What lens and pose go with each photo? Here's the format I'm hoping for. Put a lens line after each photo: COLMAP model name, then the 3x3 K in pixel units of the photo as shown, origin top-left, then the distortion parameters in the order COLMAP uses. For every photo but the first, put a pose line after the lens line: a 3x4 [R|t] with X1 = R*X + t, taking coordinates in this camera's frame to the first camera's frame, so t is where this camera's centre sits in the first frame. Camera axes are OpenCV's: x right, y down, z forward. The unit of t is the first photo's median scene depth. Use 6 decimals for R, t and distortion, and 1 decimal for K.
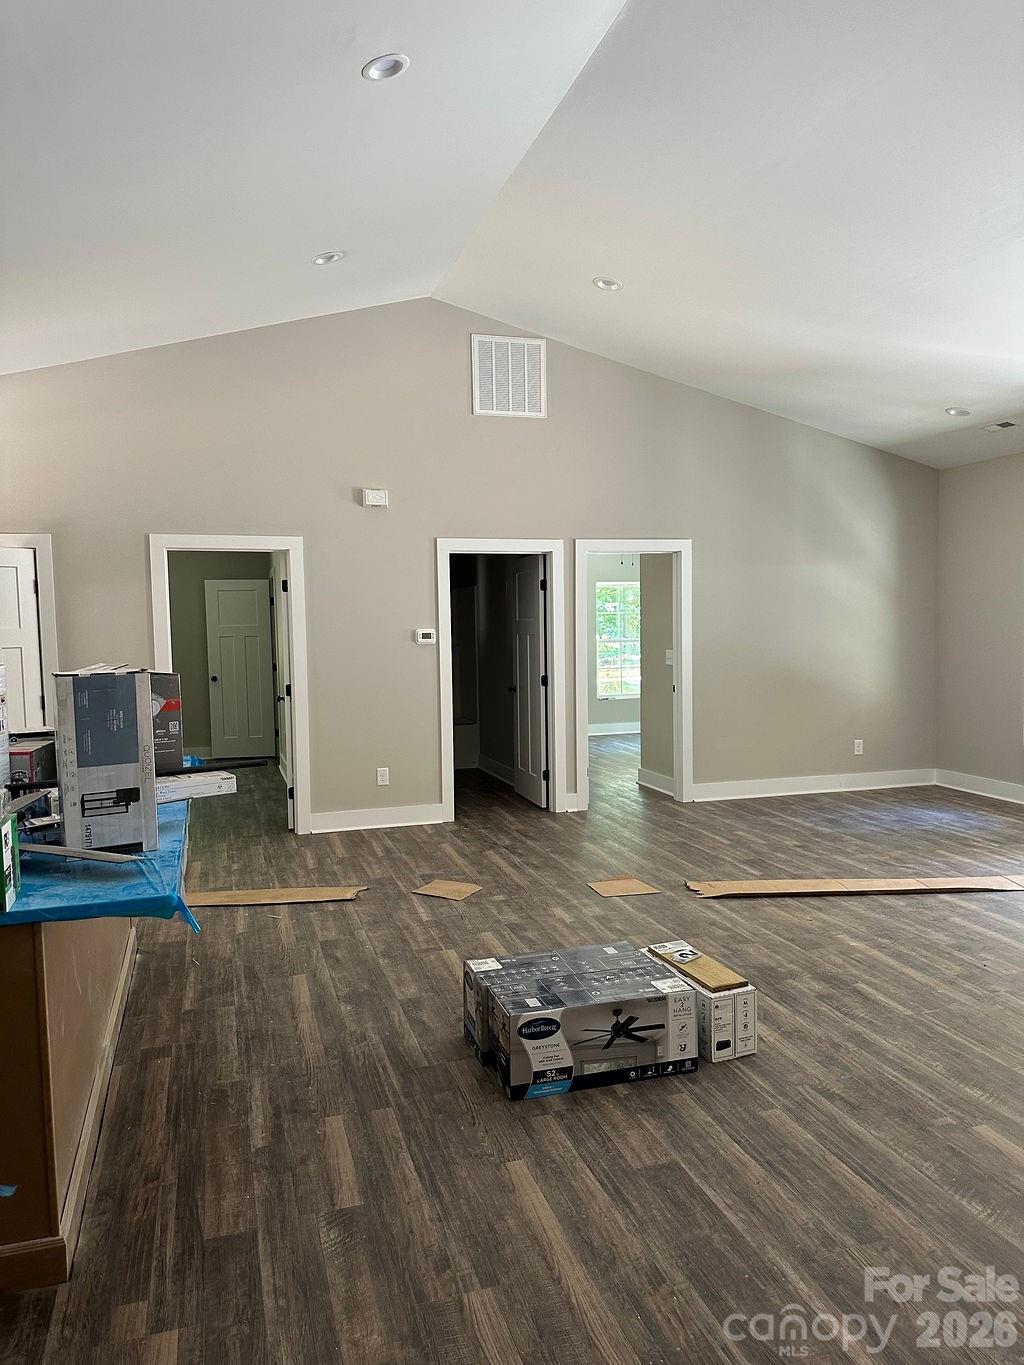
lens RADIAL K [[960.3, 0, 512.8], [0, 960.3, 675.5], [0, 0, 1]] dist [0.095072, -0.113130]
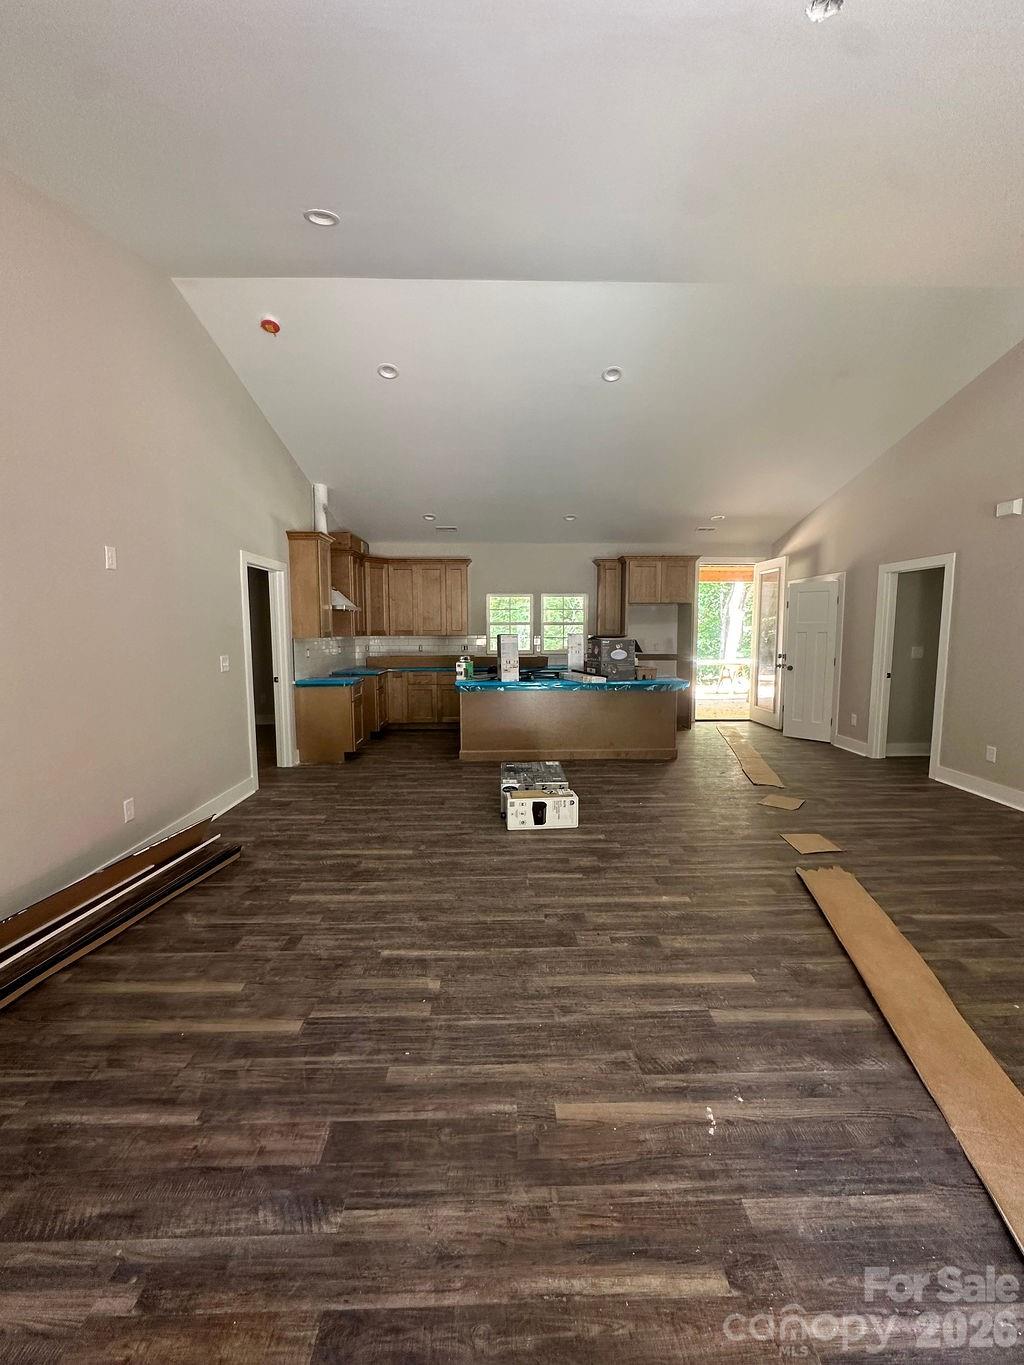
lens RADIAL K [[548.2, 0, 517.0], [0, 548.2, 681.9], [0, 0, 1]] dist [-0.000237, -0.000026]
pose [[-0.279961, 0.103845, -0.954378, 1.030629], [-0.051032, 0.991117, 0.122812, -0.051762], [0.958654, 0.083086, -0.272175, 1.023436]]
